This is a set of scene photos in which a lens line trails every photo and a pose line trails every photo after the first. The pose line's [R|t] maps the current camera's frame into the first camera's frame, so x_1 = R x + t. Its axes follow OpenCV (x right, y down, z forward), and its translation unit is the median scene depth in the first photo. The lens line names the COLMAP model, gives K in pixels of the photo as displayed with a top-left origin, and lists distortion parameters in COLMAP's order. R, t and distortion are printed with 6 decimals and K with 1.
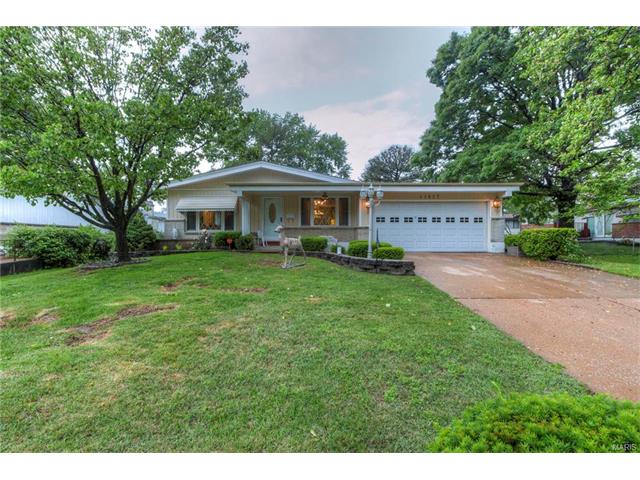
lens RADIAL K [[288.8, 0, 318.4], [0, 288.8, 237.5], [0, 0, 1]] dist [-0.000193, -0.000915]
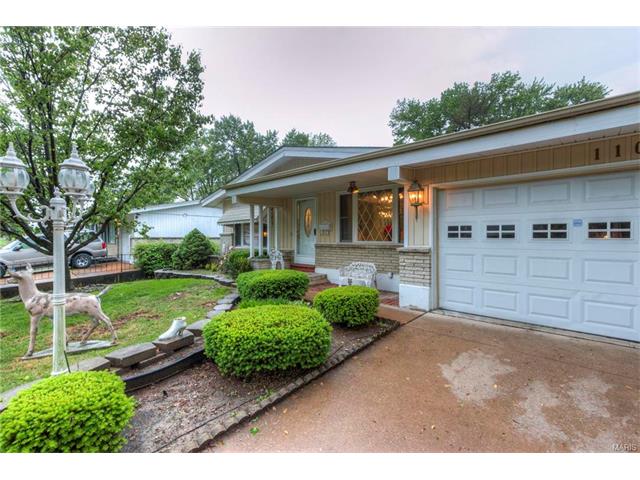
lens RADIAL K [[288.8, 0, 321.0], [0, 288.8, 240.1], [0, 0, 1]] dist [-0.000193, -0.000915]
pose [[0.736347, 0.006395, -0.676574, 0.343159], [0.005402, 0.999868, 0.015330, -0.057234], [0.676582, -0.014943, 0.736215, 0.574171]]
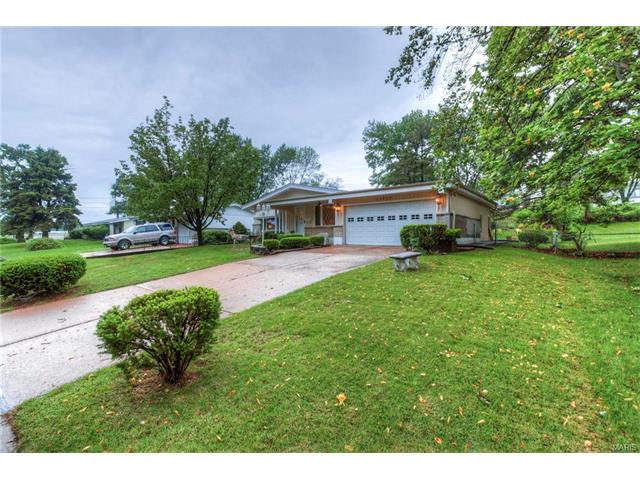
lens RADIAL K [[288.8, 0, 320.4], [0, 288.8, 239.1], [0, 0, 1]] dist [-0.000193, -0.000915]
pose [[0.769151, 0.004640, -0.639050, 0.925815], [0.006499, 0.999865, 0.015082, 0.003930], [0.639034, -0.015753, 0.769017, -0.070645]]
